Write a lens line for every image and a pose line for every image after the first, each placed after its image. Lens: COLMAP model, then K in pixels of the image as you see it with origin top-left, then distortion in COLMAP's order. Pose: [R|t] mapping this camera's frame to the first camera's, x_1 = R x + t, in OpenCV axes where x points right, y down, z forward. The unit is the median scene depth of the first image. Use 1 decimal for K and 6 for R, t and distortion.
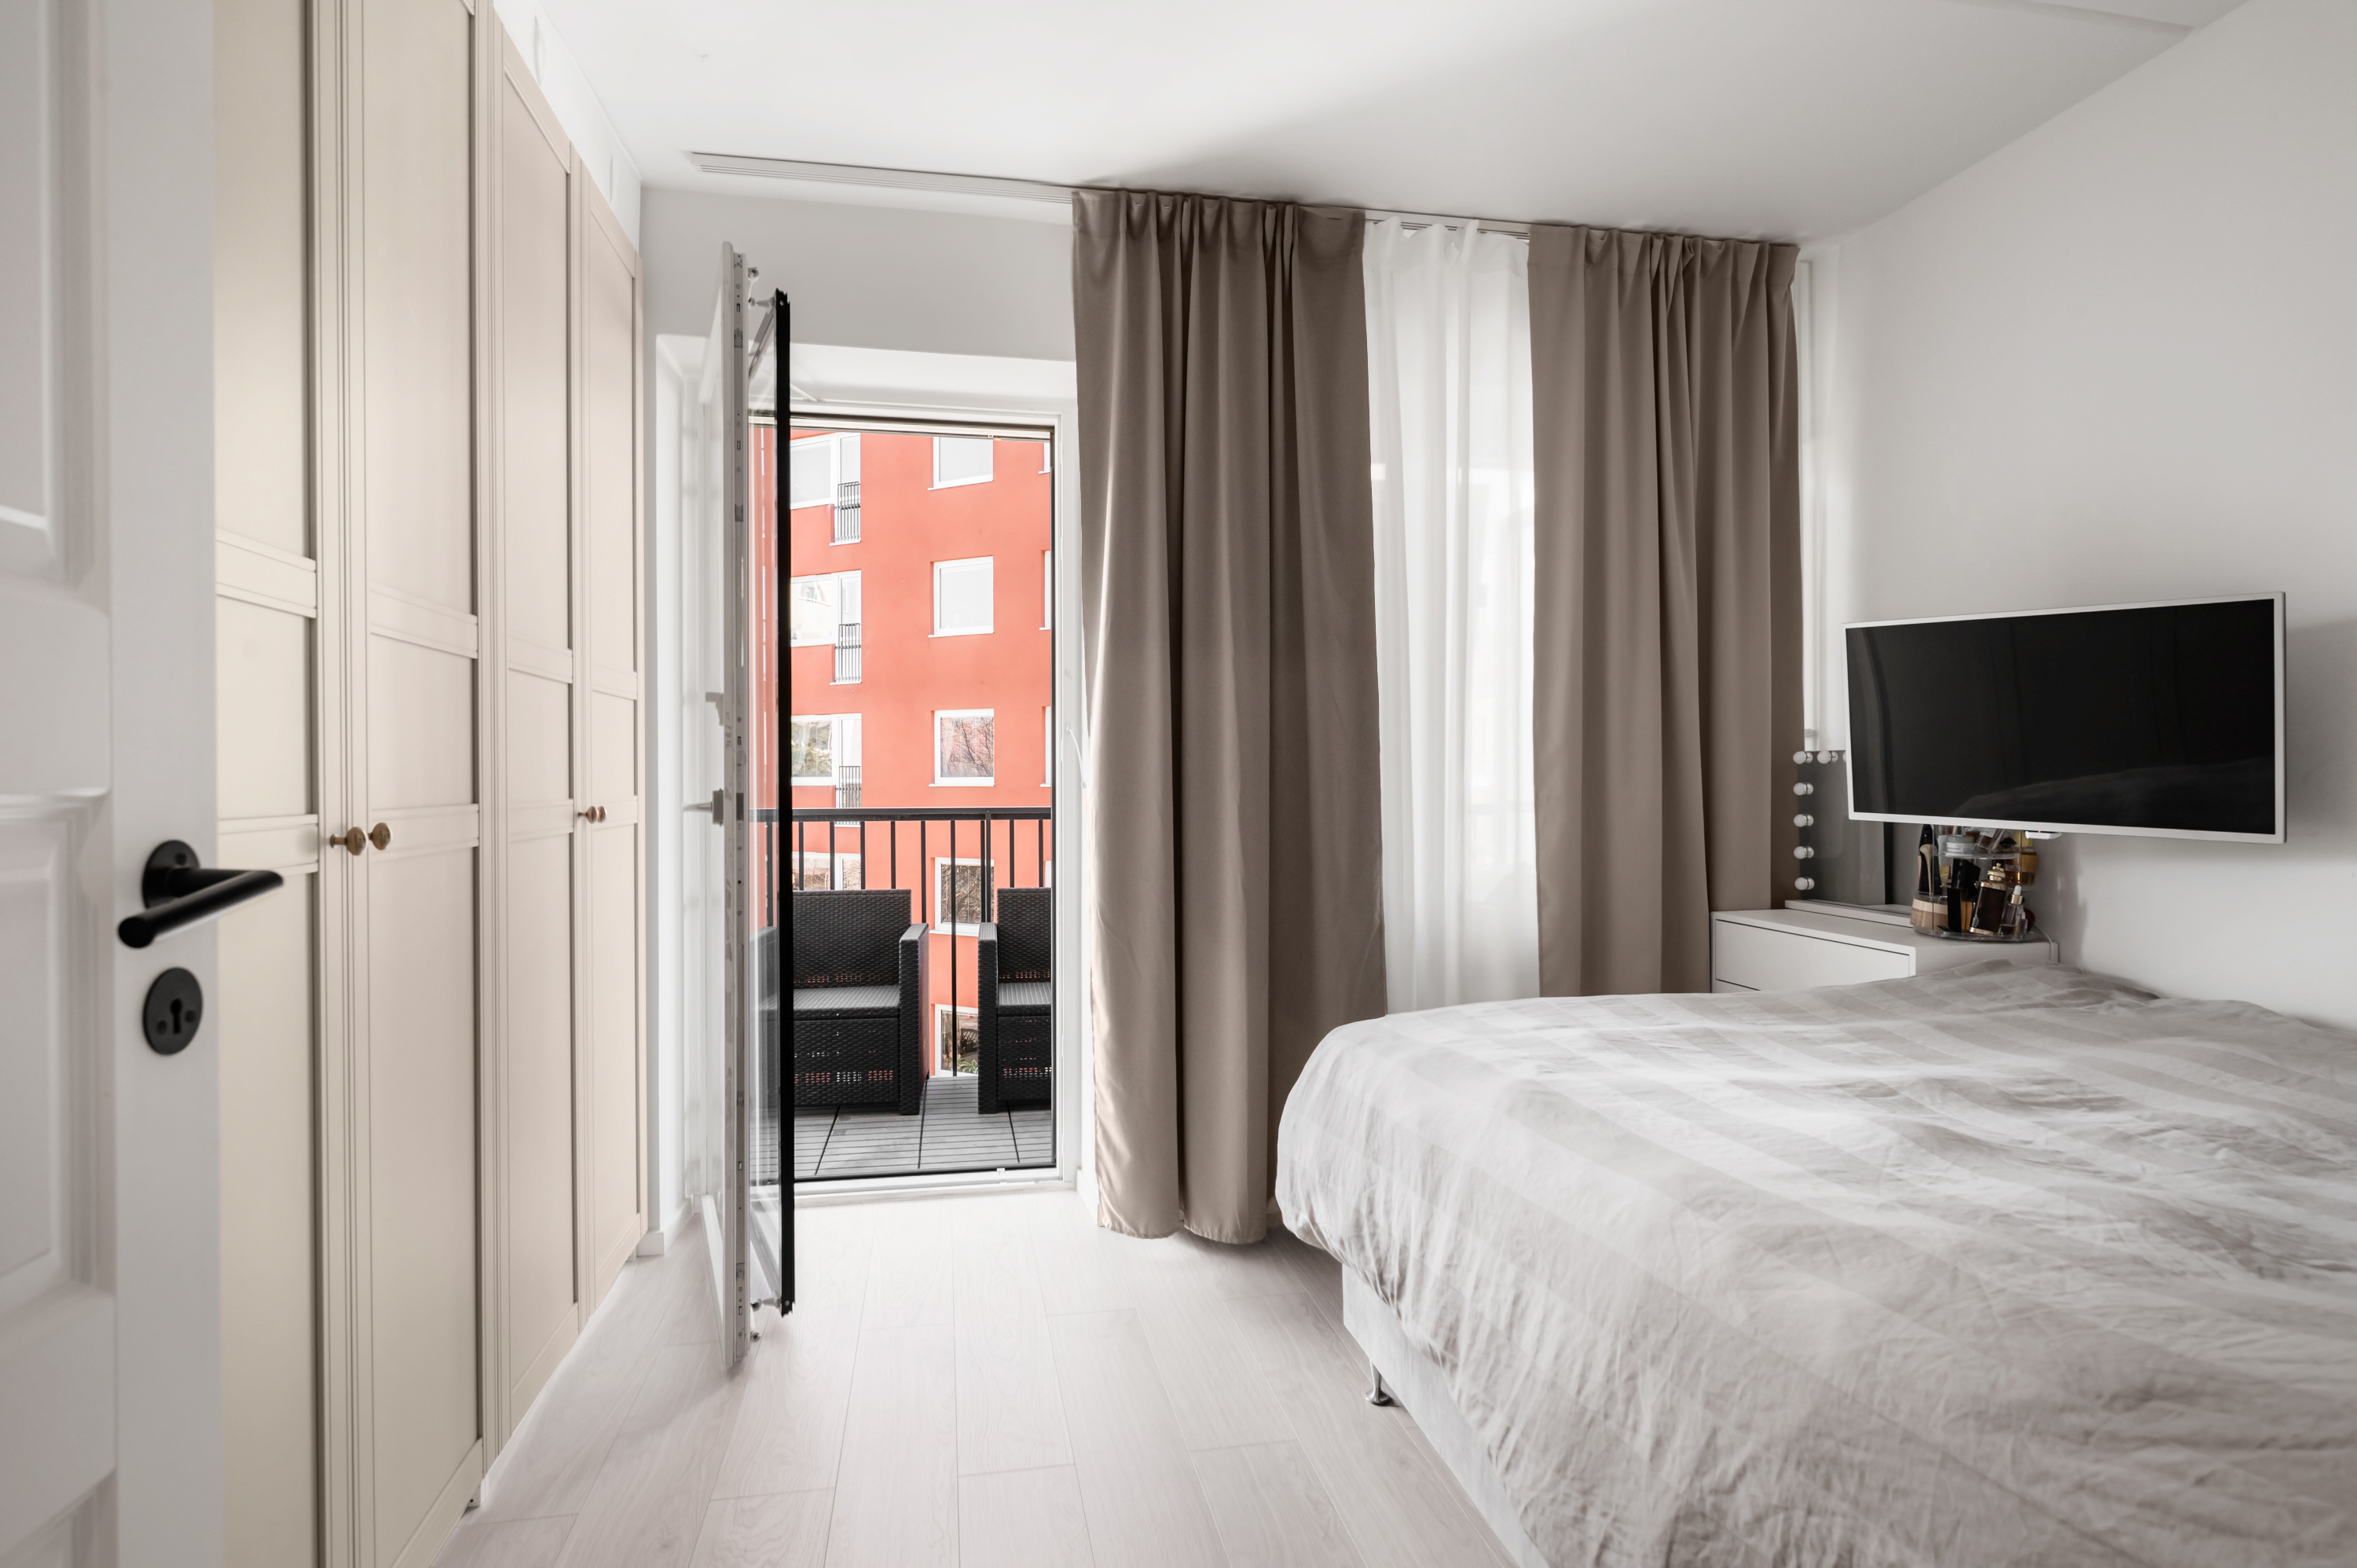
lens RADIAL K [[1243.0, 0, 1172.6], [0, 1243.0, 780.4], [0, 0, 1]] dist [0.000975, 0.000140]
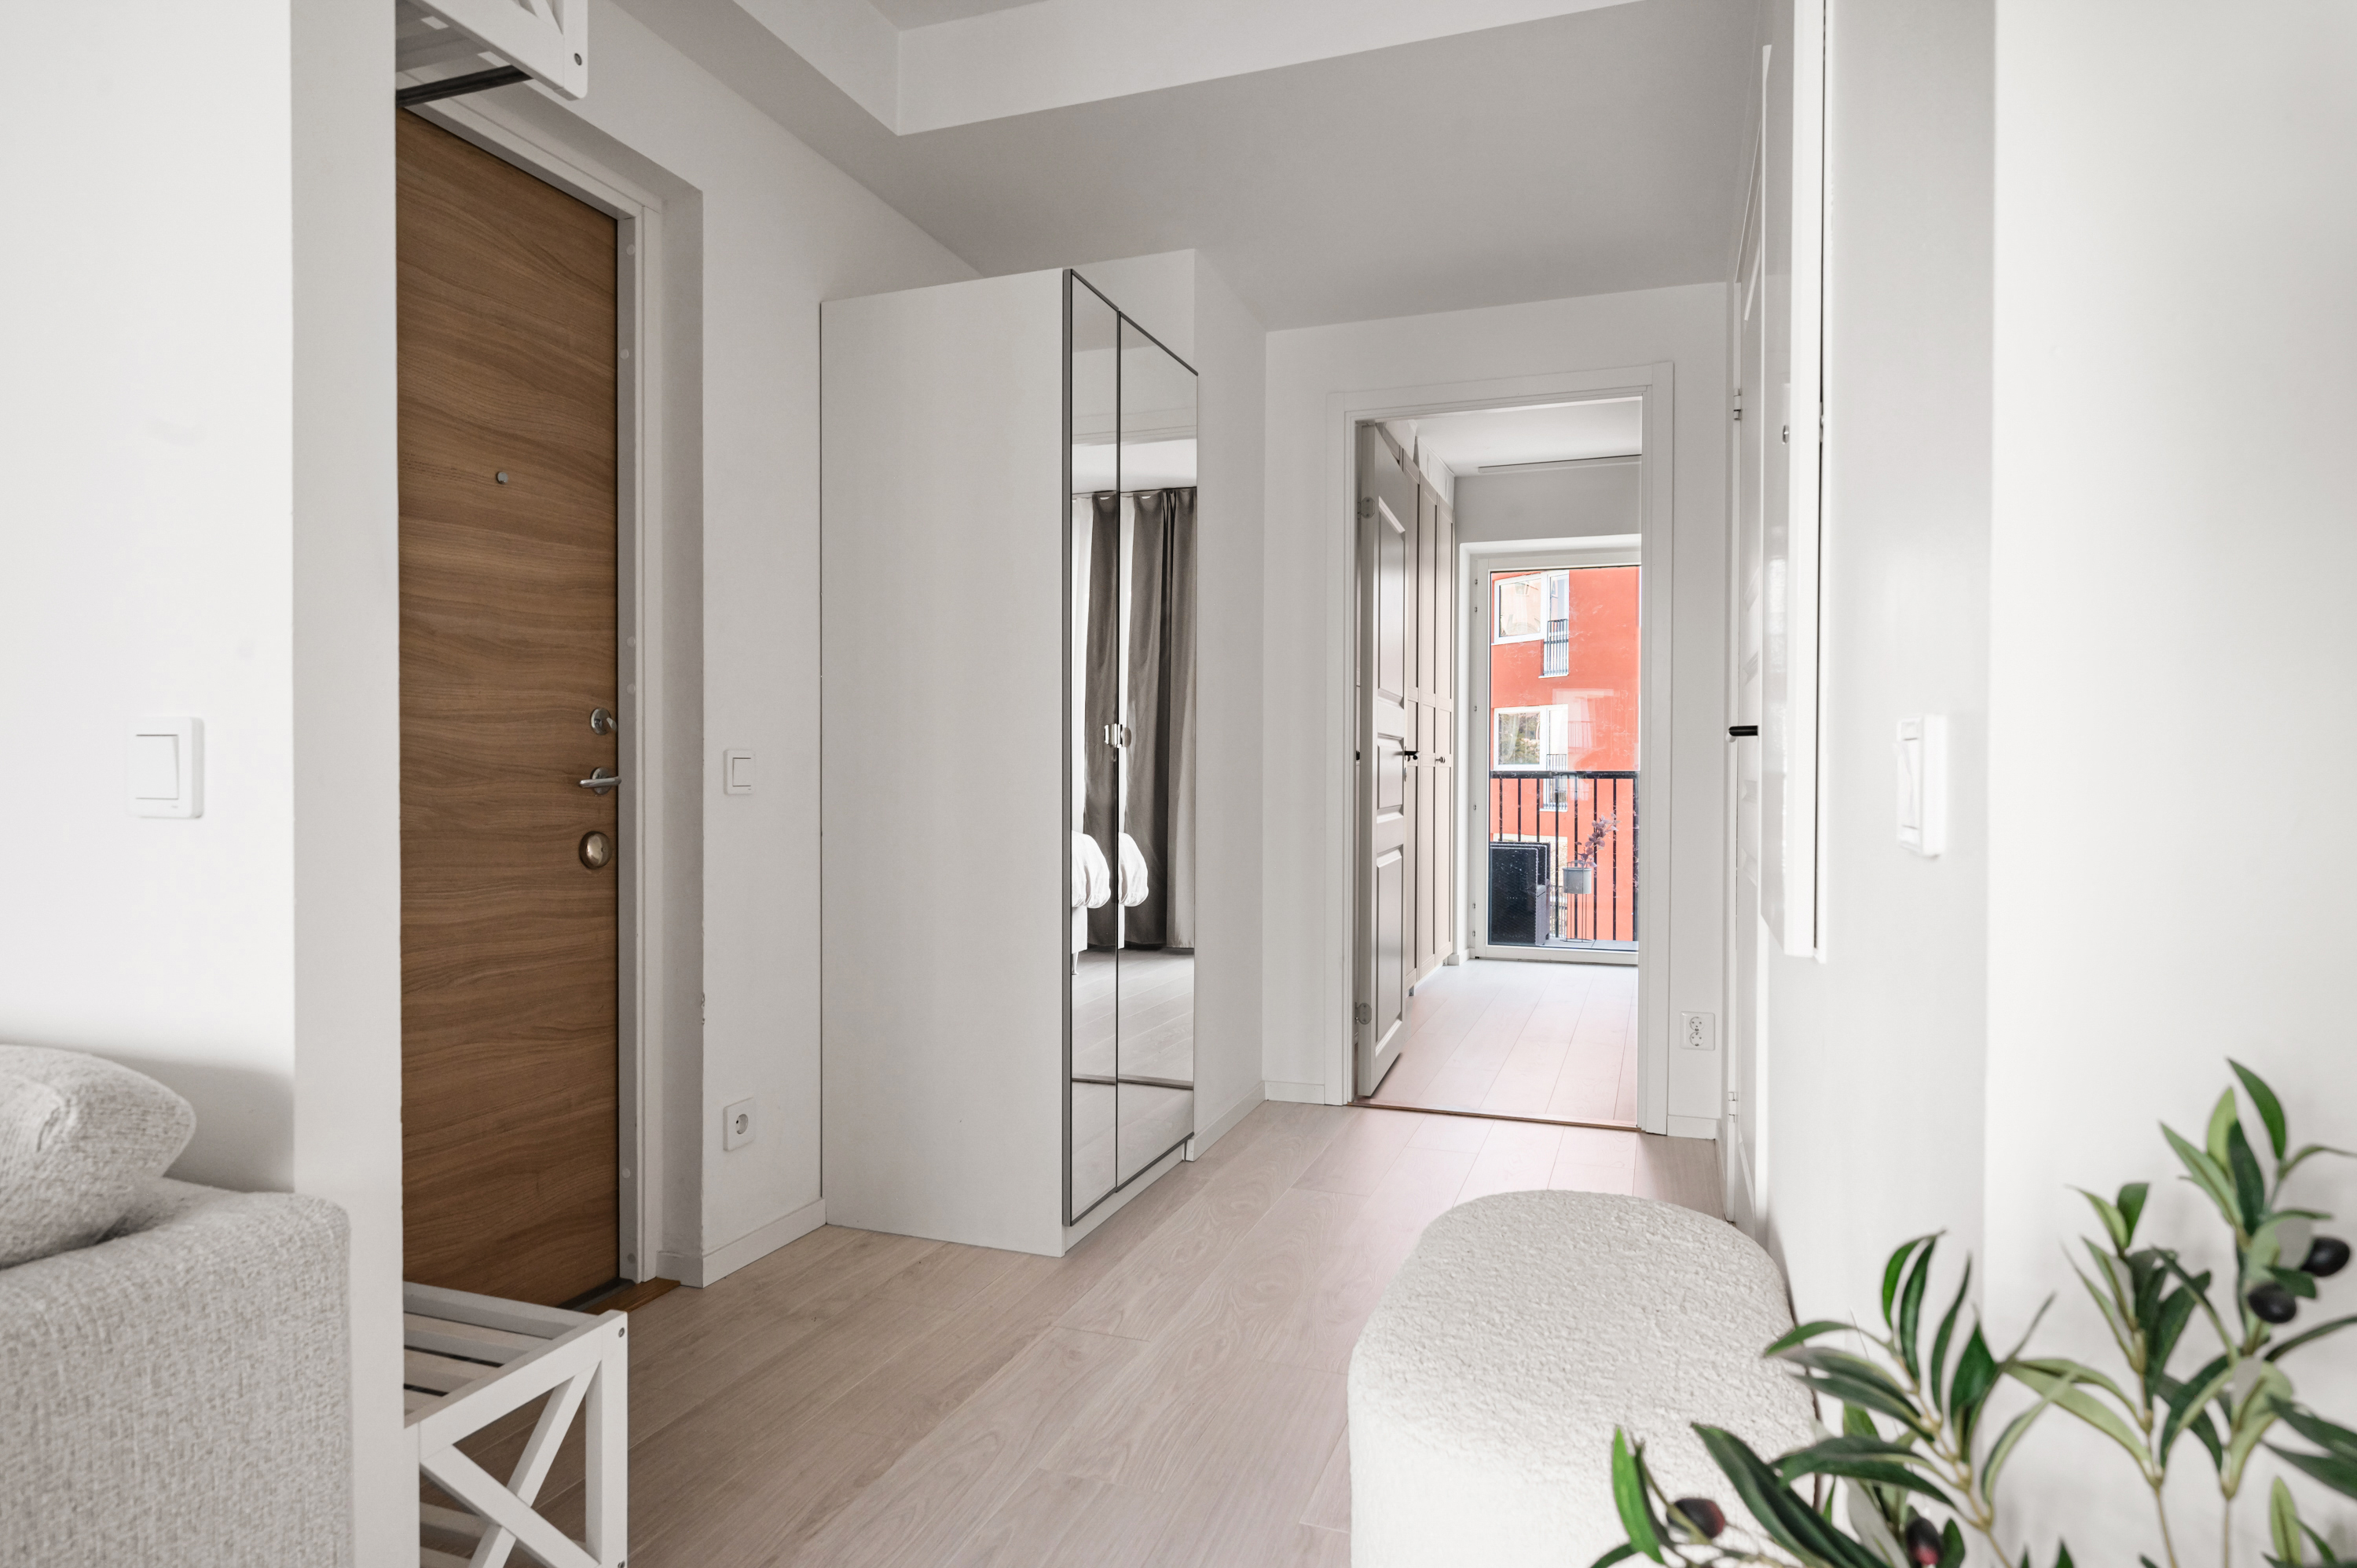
lens RADIAL K [[1352.9, 0, 1166.2], [0, 1352.9, 782.4], [0, 0, 1]] dist [0.003083, 0.000063]
pose [[0.859192, 0.014073, -0.511459, 0.043759], [-0.010987, 0.999899, 0.009054, 0.005282], [0.511535, -0.002160, 0.859260, -0.157693]]
